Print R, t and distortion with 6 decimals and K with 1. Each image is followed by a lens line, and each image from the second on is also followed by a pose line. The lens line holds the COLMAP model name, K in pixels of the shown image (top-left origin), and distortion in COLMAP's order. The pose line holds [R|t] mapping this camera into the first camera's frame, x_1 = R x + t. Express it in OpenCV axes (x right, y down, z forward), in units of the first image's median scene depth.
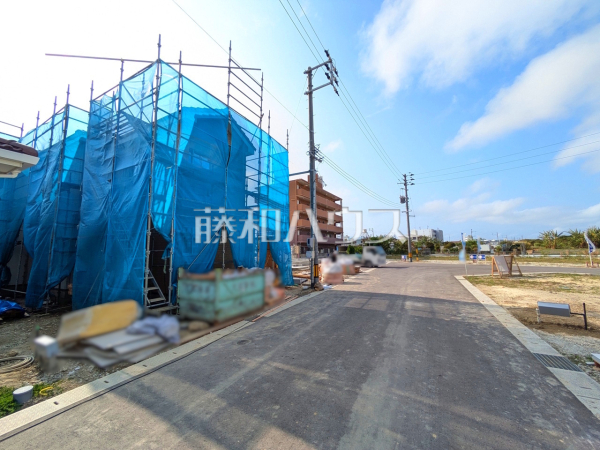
lens RADIAL K [[237.1, 0, 300.8], [0, 237.1, 224.5], [0, 0, 1]] dist [-0.000484, 0.000785]
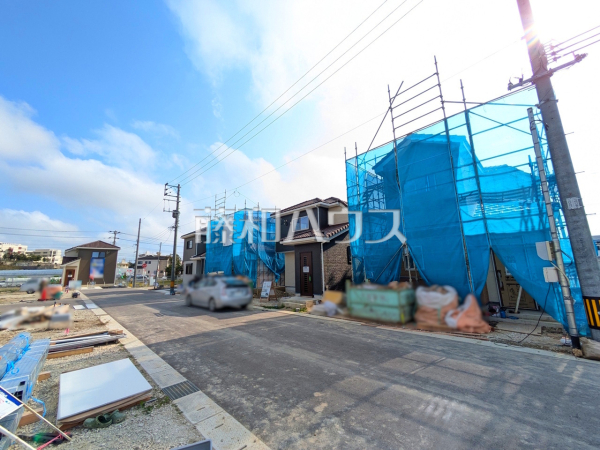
lens RADIAL K [[237.1, 0, 300.8], [0, 237.1, 224.5], [0, 0, 1]] dist [-0.000484, 0.000785]
pose [[-0.308059, -0.152001, -0.939146, 1.055422], [0.132207, 0.970736, -0.200481, 0.085076], [0.942136, -0.185921, -0.278949, 1.015031]]
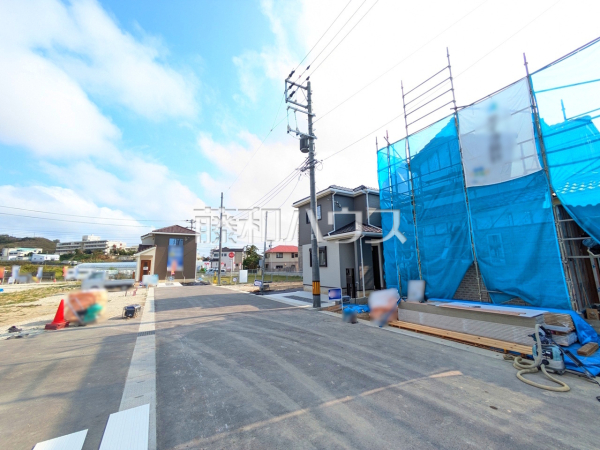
lens RADIAL K [[237.1, 0, 300.8], [0, 237.1, 224.5], [0, 0, 1]] dist [-0.000484, 0.000785]
pose [[-0.515069, -0.118317, -0.848943, -0.278648], [0.119791, 0.970771, -0.207975, -0.100015], [0.848737, -0.208817, -0.485841, -1.048978]]
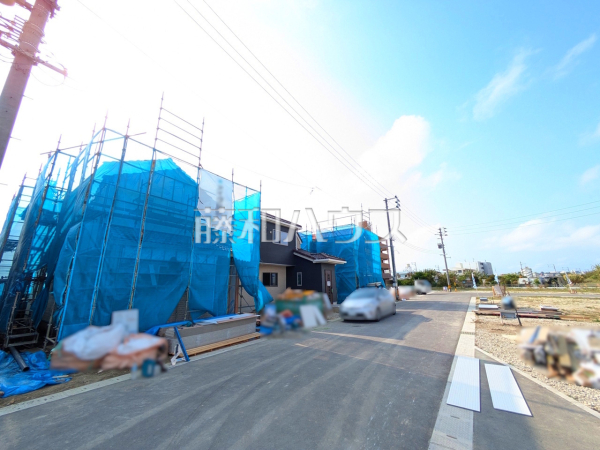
lens RADIAL K [[237.1, 0, 300.8], [0, 237.1, 224.5], [0, 0, 1]] dist [-0.000484, 0.000785]
pose [[0.989427, -0.037757, -0.140033, -0.785293], [0.018066, 0.990085, -0.139306, -0.220100], [0.143905, 0.135303, 0.980298, -2.200305]]
